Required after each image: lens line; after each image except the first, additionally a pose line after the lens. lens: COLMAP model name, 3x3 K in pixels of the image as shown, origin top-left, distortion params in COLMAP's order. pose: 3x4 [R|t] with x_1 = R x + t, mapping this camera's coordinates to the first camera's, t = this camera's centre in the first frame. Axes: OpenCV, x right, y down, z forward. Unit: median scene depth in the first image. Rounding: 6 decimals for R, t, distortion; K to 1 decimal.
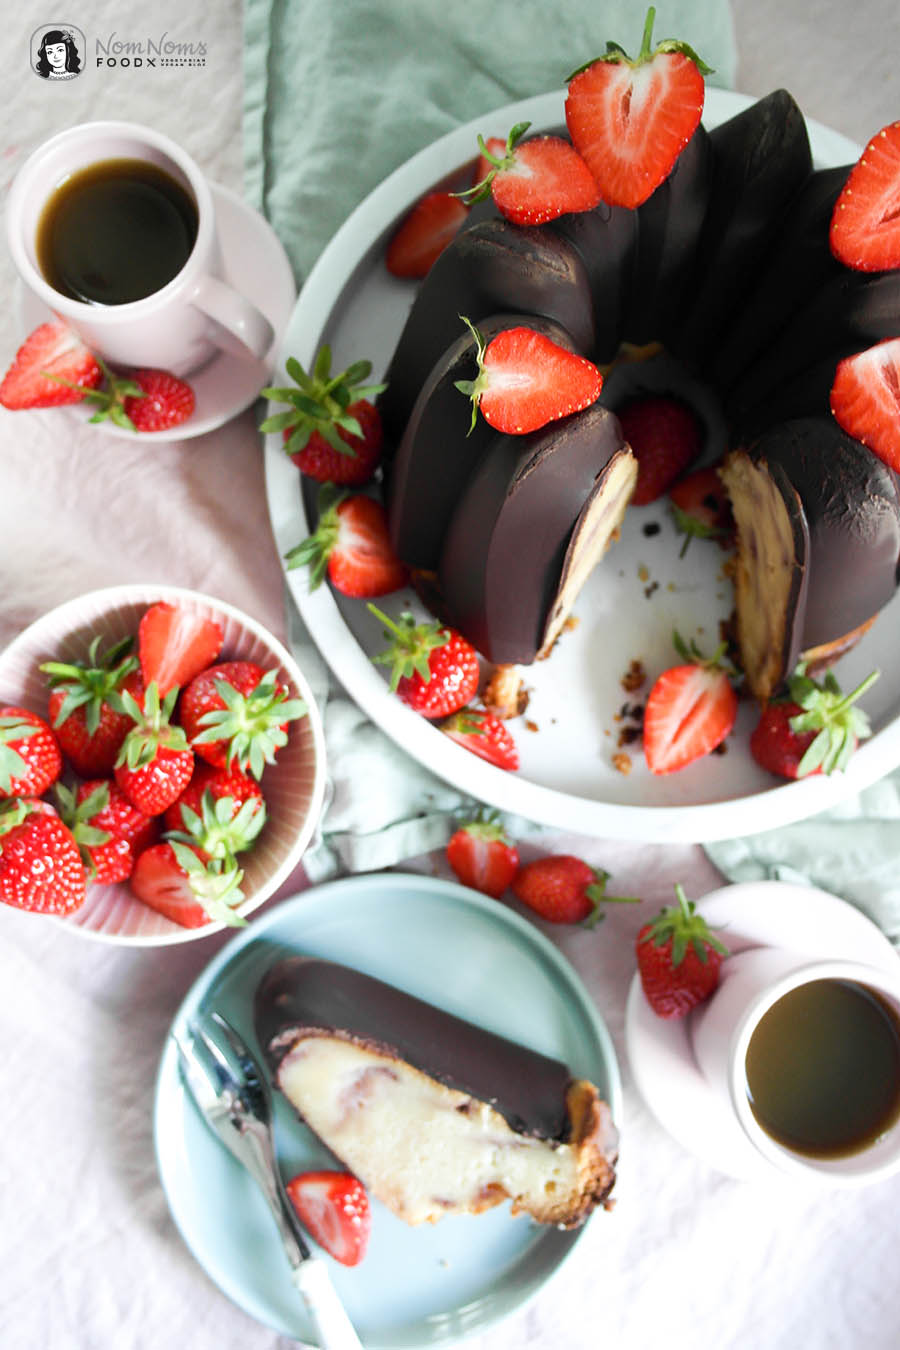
lens RADIAL K [[1174.6, 0, 447.0], [0, 1174.6, 678.6], [0, 0, 1]] dist [0.021201, -0.019577]
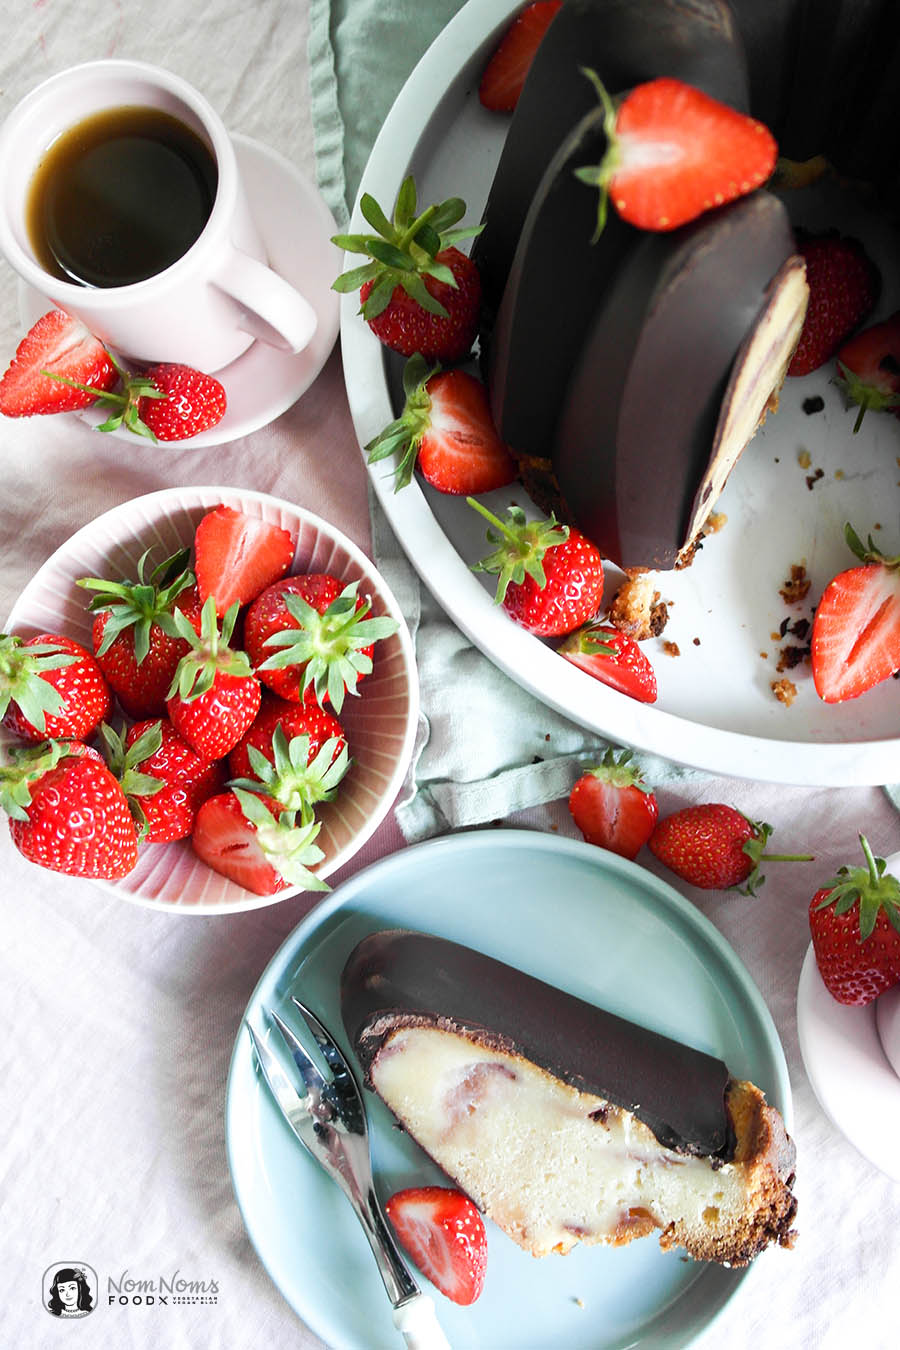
lens RADIAL K [[1174.6, 0, 452.0], [0, 1174.6, 672.0], [0, 0, 1]] dist [0.021201, -0.019577]
pose [[0.996630, -0.021120, -0.079259, -0.015395], [0.021492, 0.999762, 0.003839, 0.053971], [0.079159, -0.005529, 0.996847, 0.182384]]
